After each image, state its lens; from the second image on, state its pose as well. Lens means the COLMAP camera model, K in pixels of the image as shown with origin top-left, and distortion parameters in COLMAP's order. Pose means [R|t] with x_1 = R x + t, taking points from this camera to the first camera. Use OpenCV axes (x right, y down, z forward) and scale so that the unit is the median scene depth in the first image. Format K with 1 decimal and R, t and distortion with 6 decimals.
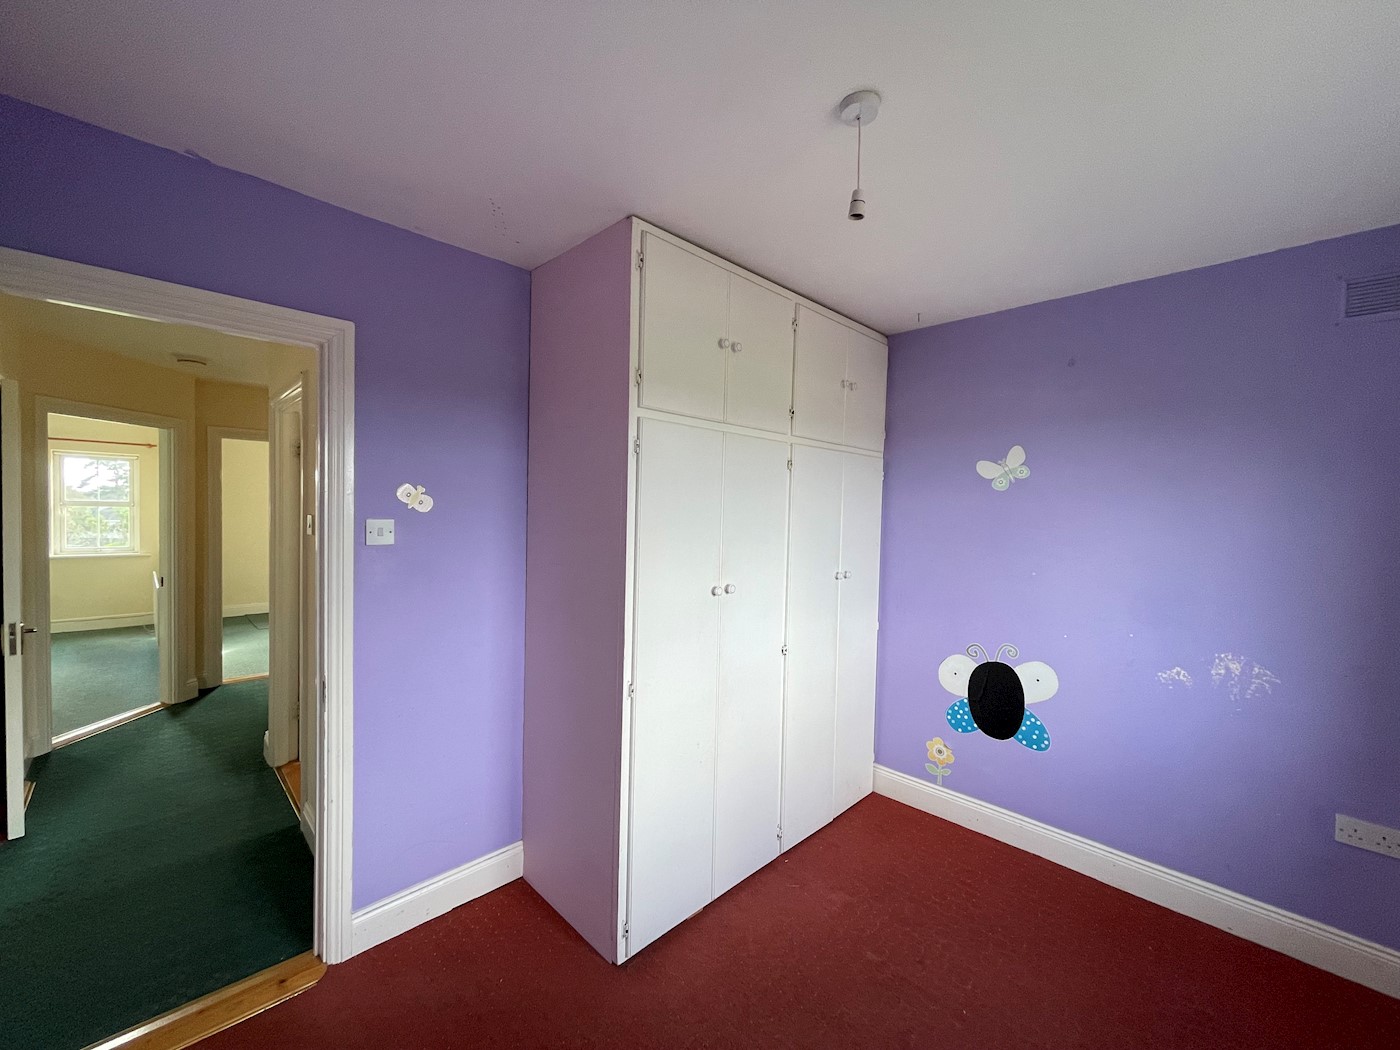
lens RADIAL K [[567.7, 0, 700.0], [0, 567.7, 525.0], [0, 0, 1]] dist [-0.000416, 0.002286]
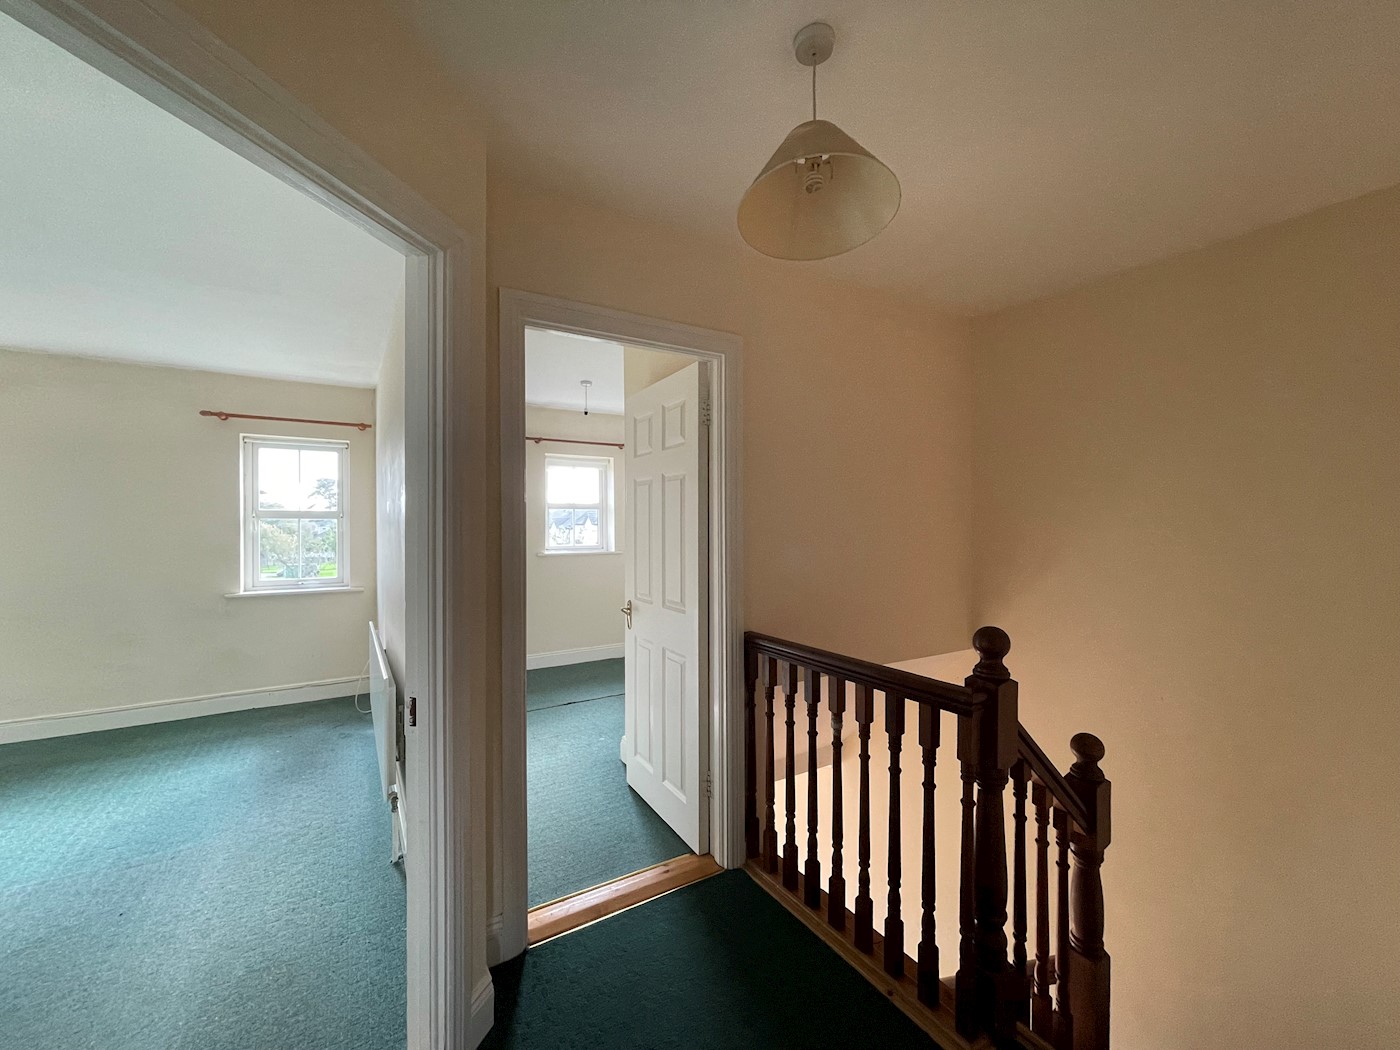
lens RADIAL K [[567.7, 0, 700.0], [0, 567.7, 525.0], [0, 0, 1]] dist [-0.000416, 0.002286]
pose [[0.975366, -0.022969, -0.219395, -0.436777], [0.017934, 0.999529, -0.024918, 0.000379], [0.219864, 0.020369, 0.975318, 0.438052]]
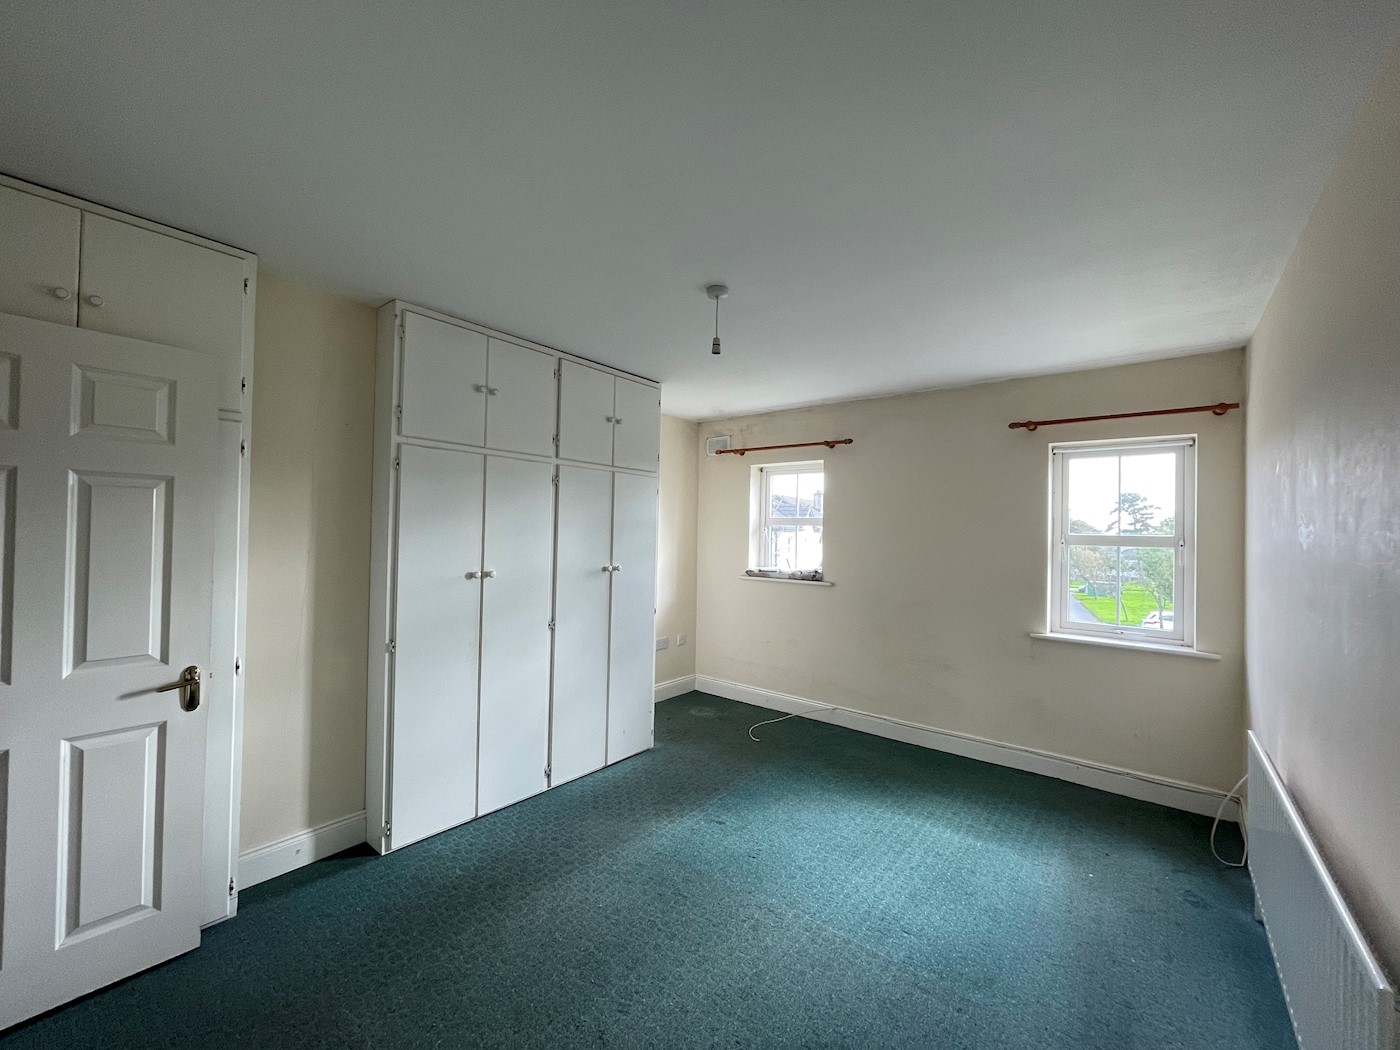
lens RADIAL K [[567.7, 0, 700.0], [0, 567.7, 525.0], [0, 0, 1]] dist [-0.000416, 0.002286]
pose [[0.120647, -0.032190, -0.992173, -0.584330], [-0.041372, 0.998443, -0.037424, -0.016624], [0.991833, 0.045563, 0.119127, 0.553983]]
